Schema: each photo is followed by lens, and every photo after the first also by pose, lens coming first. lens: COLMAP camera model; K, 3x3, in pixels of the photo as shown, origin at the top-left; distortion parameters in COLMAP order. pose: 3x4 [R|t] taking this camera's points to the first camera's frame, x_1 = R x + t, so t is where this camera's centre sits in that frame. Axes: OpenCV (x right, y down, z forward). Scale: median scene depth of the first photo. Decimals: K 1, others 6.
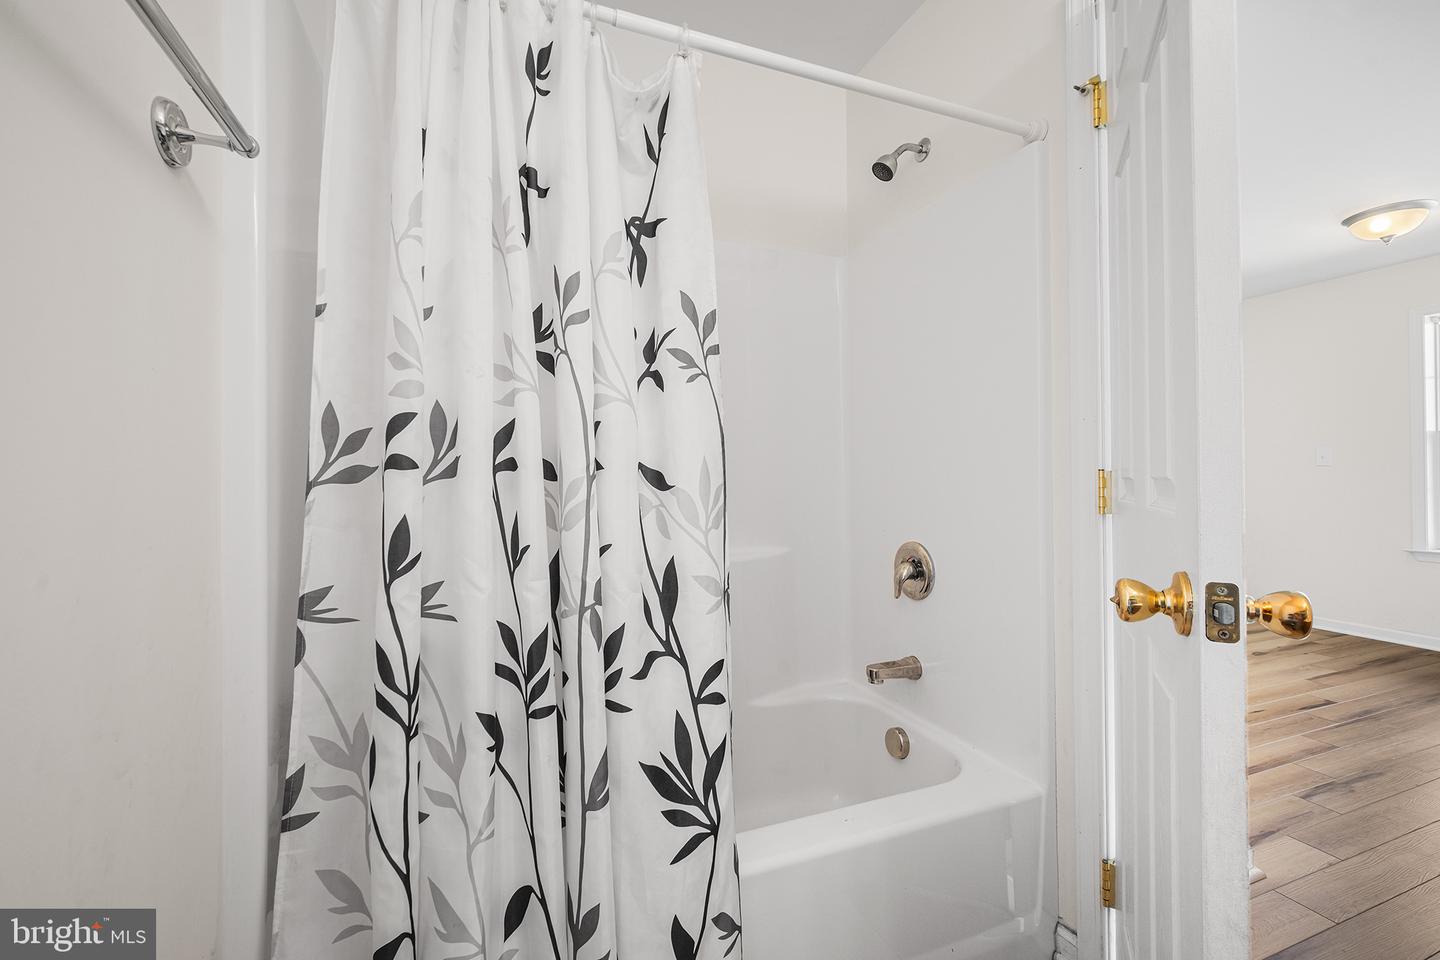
lens RADIAL K [[580.4, 0, 719.1], [0, 580.4, 484.7], [0, 0, 1]] dist [0.000089, -0.000113]
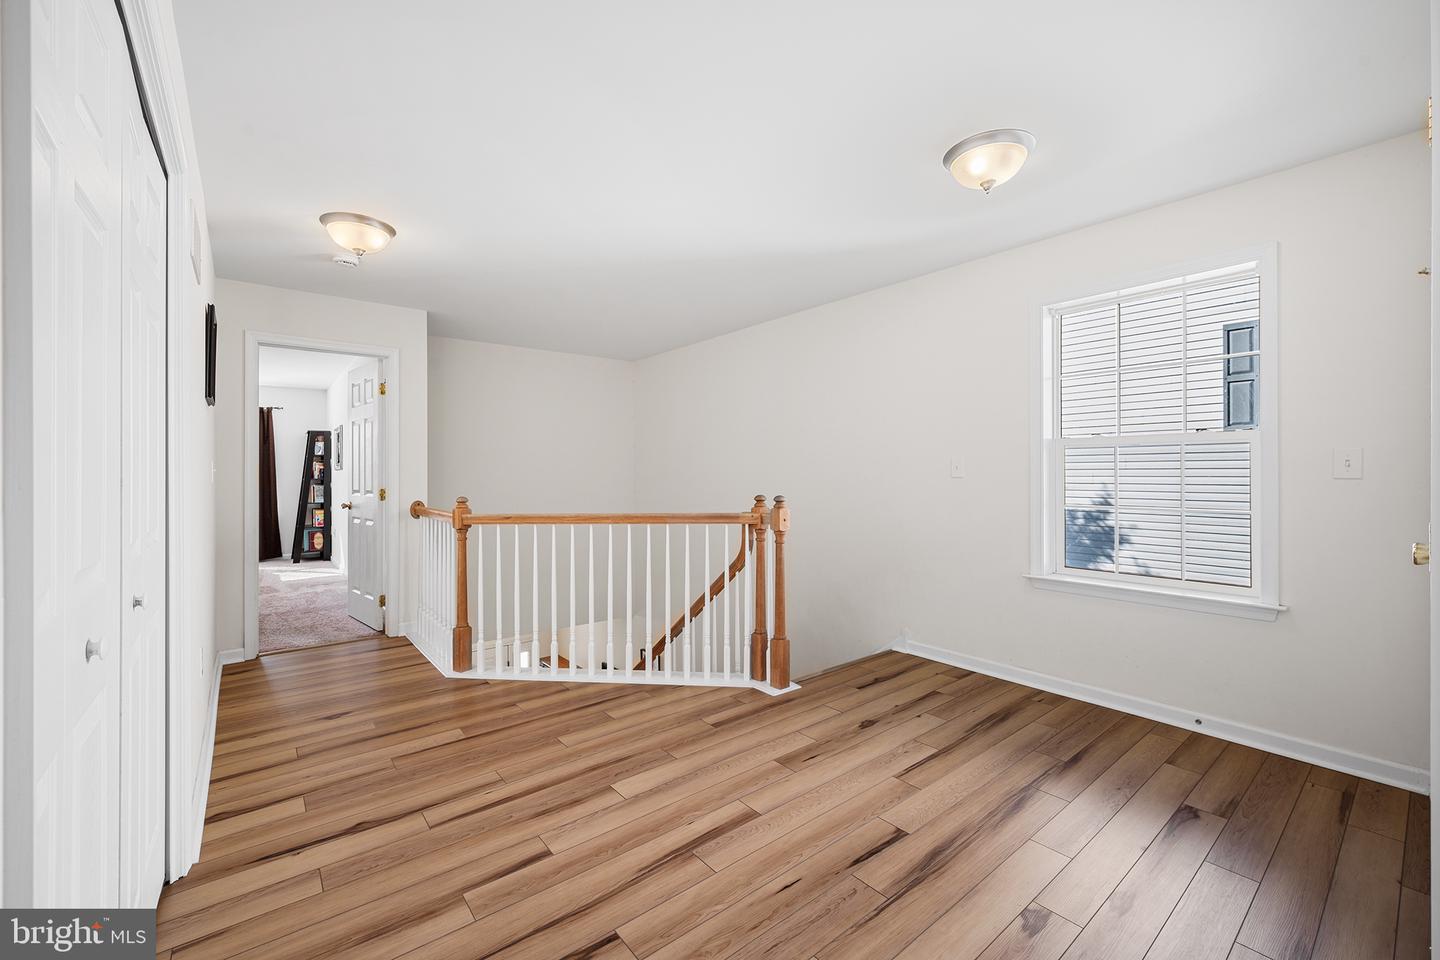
lens RADIAL K [[580.4, 0, 718.0], [0, 580.4, 476.7], [0, 0, 1]] dist [0.000089, -0.000113]
pose [[0.952339, 0.006584, 0.304969, 0.583975], [-0.006726, 0.999977, -0.000586, -0.038741], [-0.304966, -0.001493, 0.952362, 0.381453]]
